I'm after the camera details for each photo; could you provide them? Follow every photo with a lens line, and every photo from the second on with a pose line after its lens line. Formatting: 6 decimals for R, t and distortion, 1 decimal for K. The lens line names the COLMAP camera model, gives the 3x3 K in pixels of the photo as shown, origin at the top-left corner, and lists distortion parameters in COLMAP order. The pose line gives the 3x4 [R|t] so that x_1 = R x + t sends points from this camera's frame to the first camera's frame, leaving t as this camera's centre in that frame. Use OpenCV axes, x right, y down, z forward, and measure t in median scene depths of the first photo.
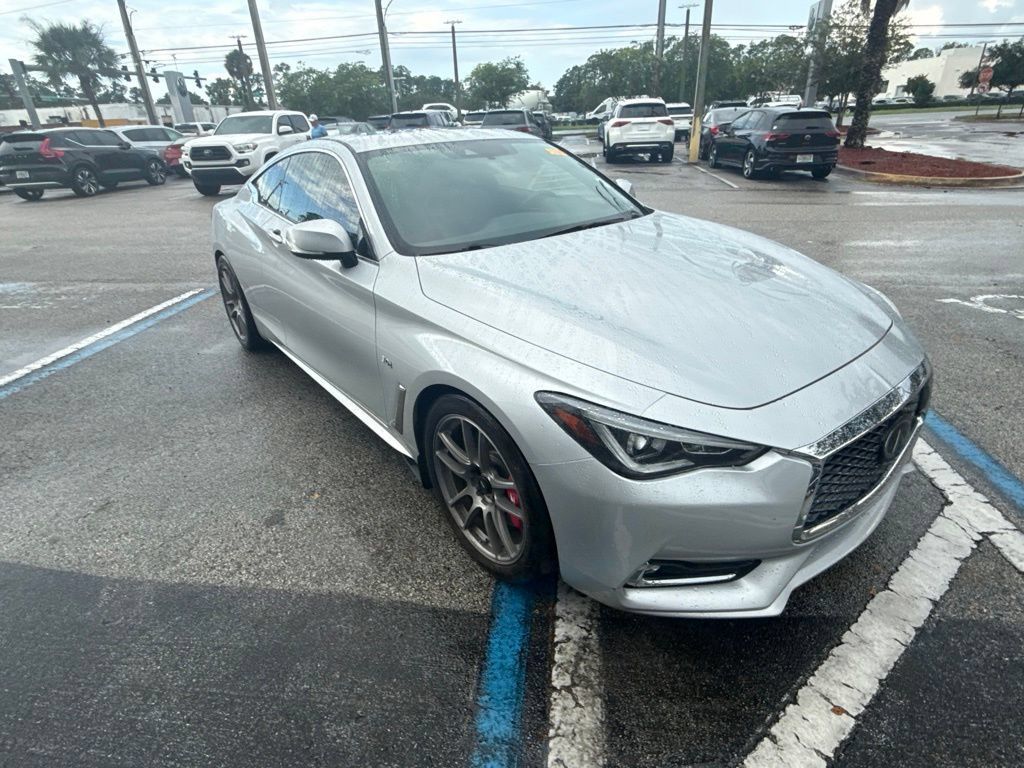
lens RADIAL K [[543.1, 0, 510.4], [0, 543.1, 385.1], [0, 0, 1]] dist [-0.001664, 0.000939]
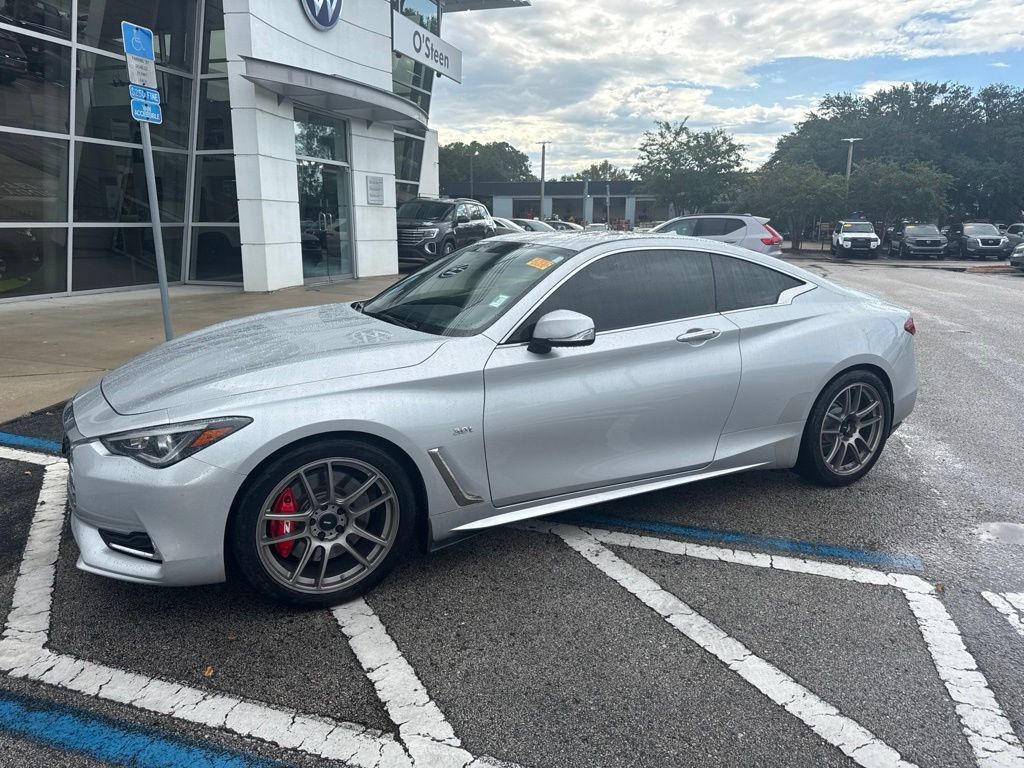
lens RADIAL K [[722.1, 0, 516.6], [0, 722.1, 380.7], [0, 0, 1]] dist [0.045719, -0.048150]
pose [[-0.179351, 0.248666, -0.951840, 1.660649], [-0.434002, 0.848290, 0.303391, -0.819698], [0.882879, 0.467514, -0.044220, 1.499432]]
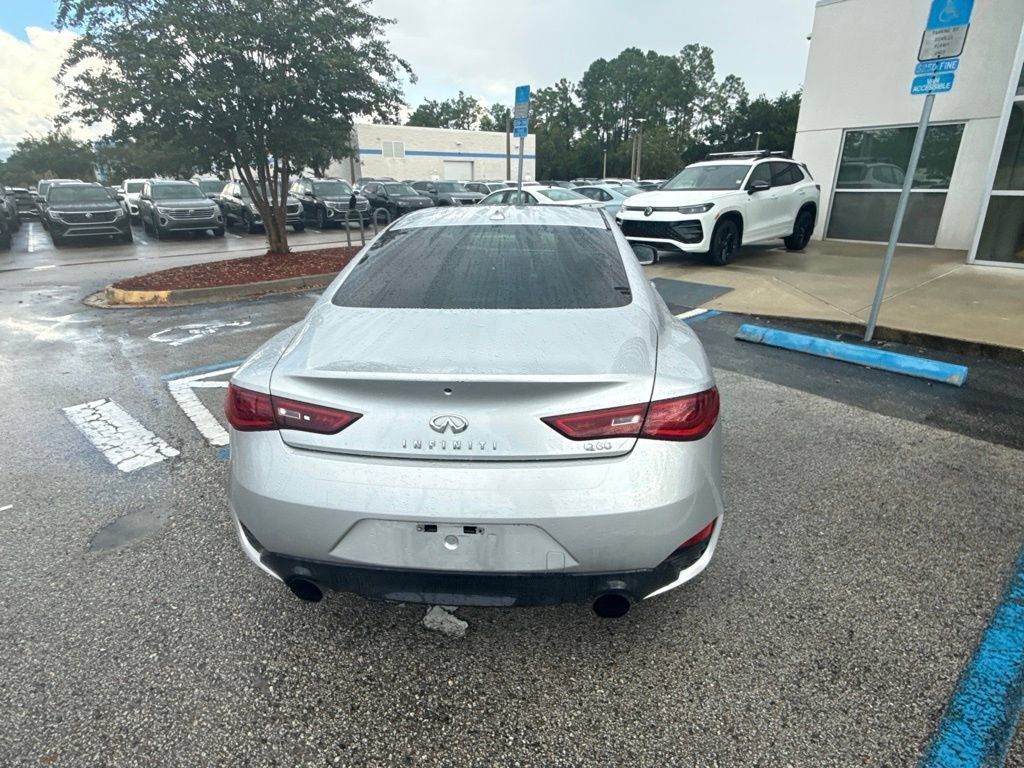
lens RADIAL K [[540.8, 0, 509.6], [0, 540.8, 385.4], [0, 0, 1]] dist [-0.001005, -0.000695]
pose [[-0.722937, -0.196289, 0.662444, -1.344162], [0.338017, 0.735734, 0.586890, -1.172232], [-0.602583, 0.648203, -0.465540, 2.416618]]
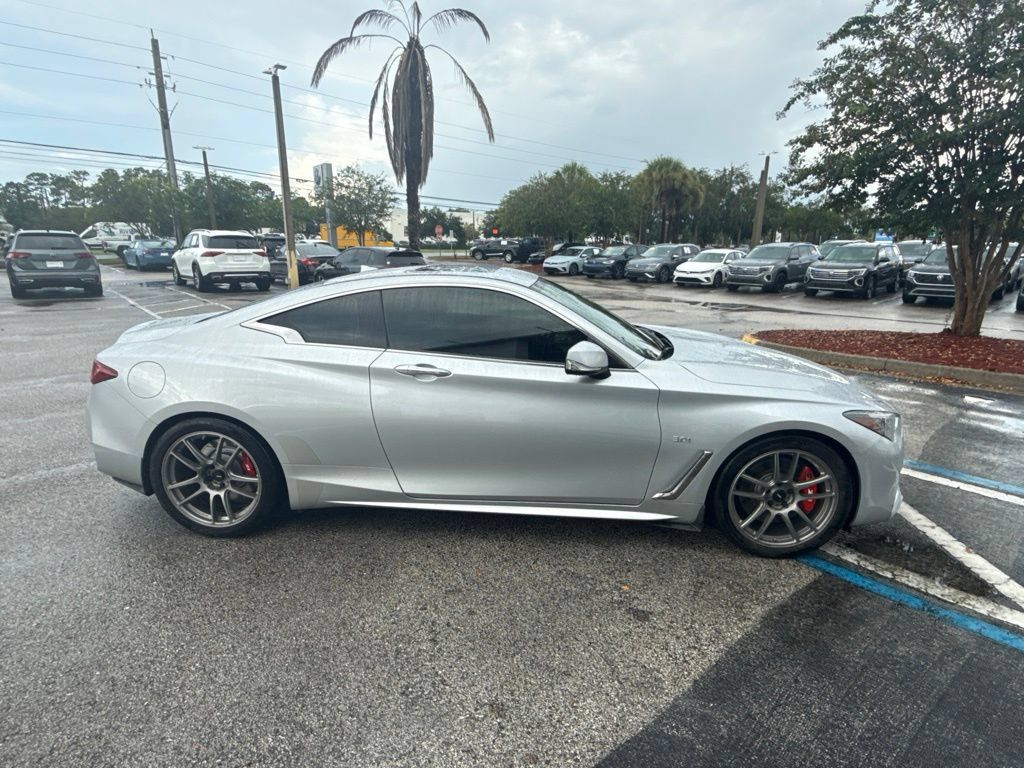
lens RADIAL K [[540.8, 0, 509.6], [0, 540.8, 385.4], [0, 0, 1]] dist [-0.001005, -0.000695]
pose [[0.670992, -0.139451, 0.728233, -1.316426], [0.290302, 0.953156, -0.084963, -0.162526], [-0.682271, 0.268417, 0.680043, 0.342103]]
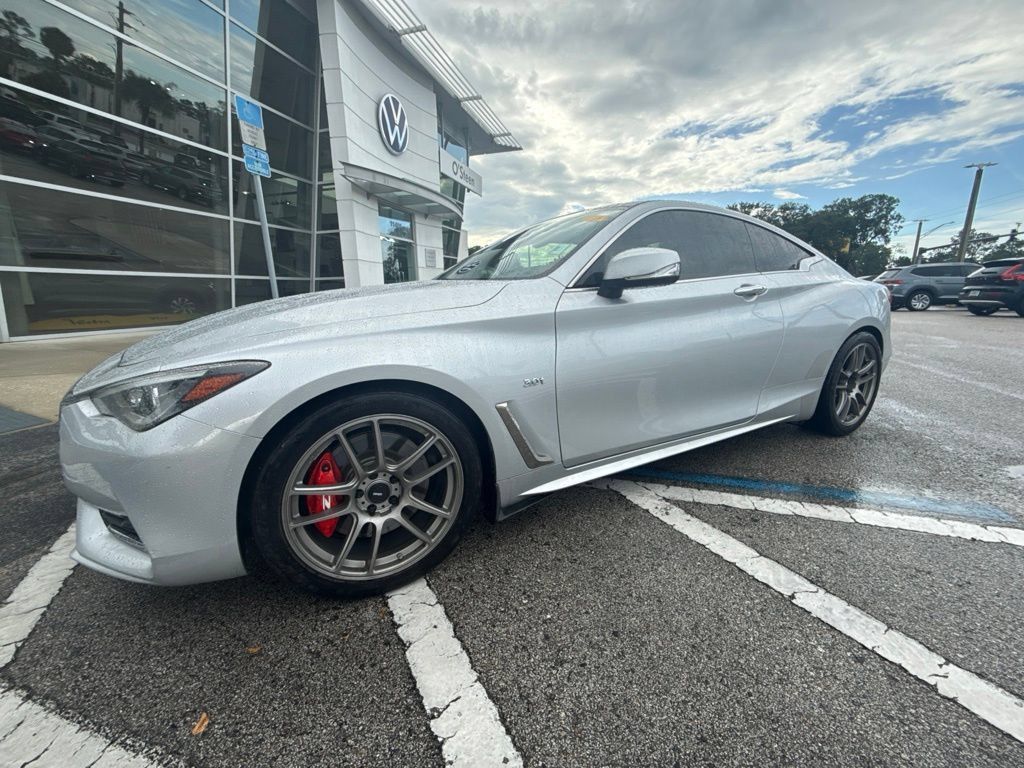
lens RADIAL K [[408.6, 0, 514.1], [0, 408.6, 383.6], [0, 0, 1]] dist [-0.000620, 0.000116]
pose [[-0.172371, 0.258698, -0.950454, 1.061805], [-0.414839, 0.856091, 0.308247, -0.480365], [0.893418, 0.447419, -0.040247, 1.395339]]
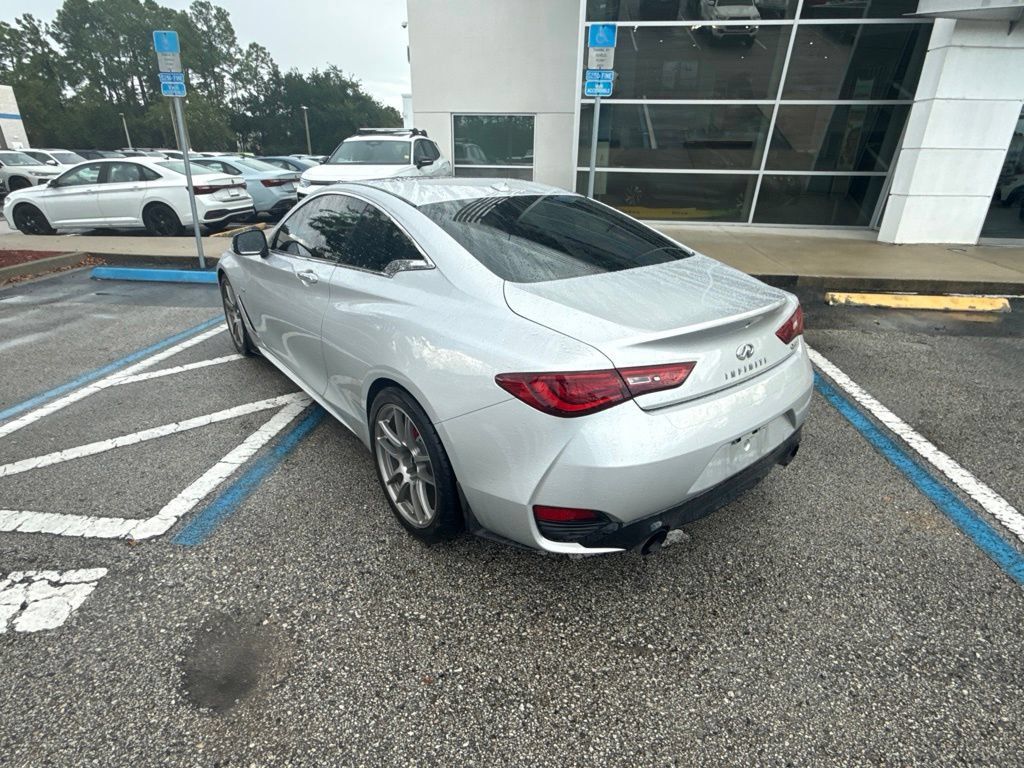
lens RADIAL K [[540.8, 0, 509.6], [0, 540.8, 385.4], [0, 0, 1]] dist [-0.001005, -0.000695]
pose [[-0.999545, 0.024142, 0.018084, -0.452591], [0.029510, 0.658433, 0.752060, -1.390758], [0.006249, 0.752252, -0.658846, 2.794500]]
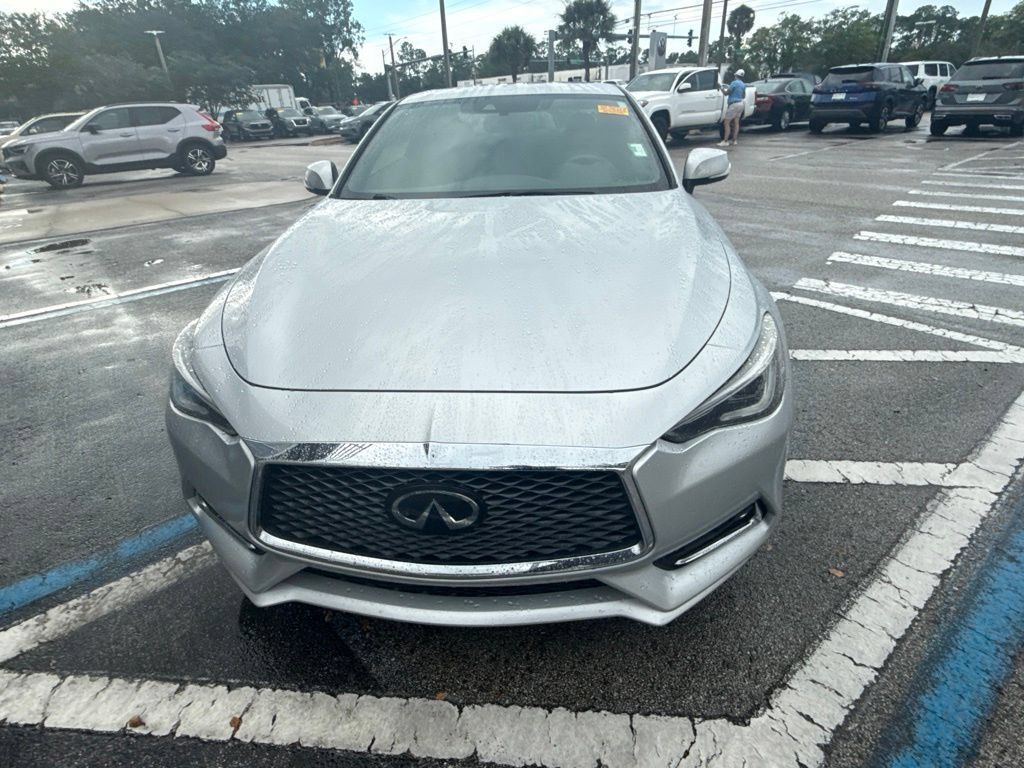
lens RADIAL K [[540.8, 0, 509.6], [0, 540.8, 385.4], [0, 0, 1]] dist [-0.001005, -0.000695]
pose [[0.720362, 0.331851, -0.609059, 0.851569], [-0.292403, 0.941568, 0.167183, -0.155249], [0.628950, 0.057658, 0.775304, 0.350082]]
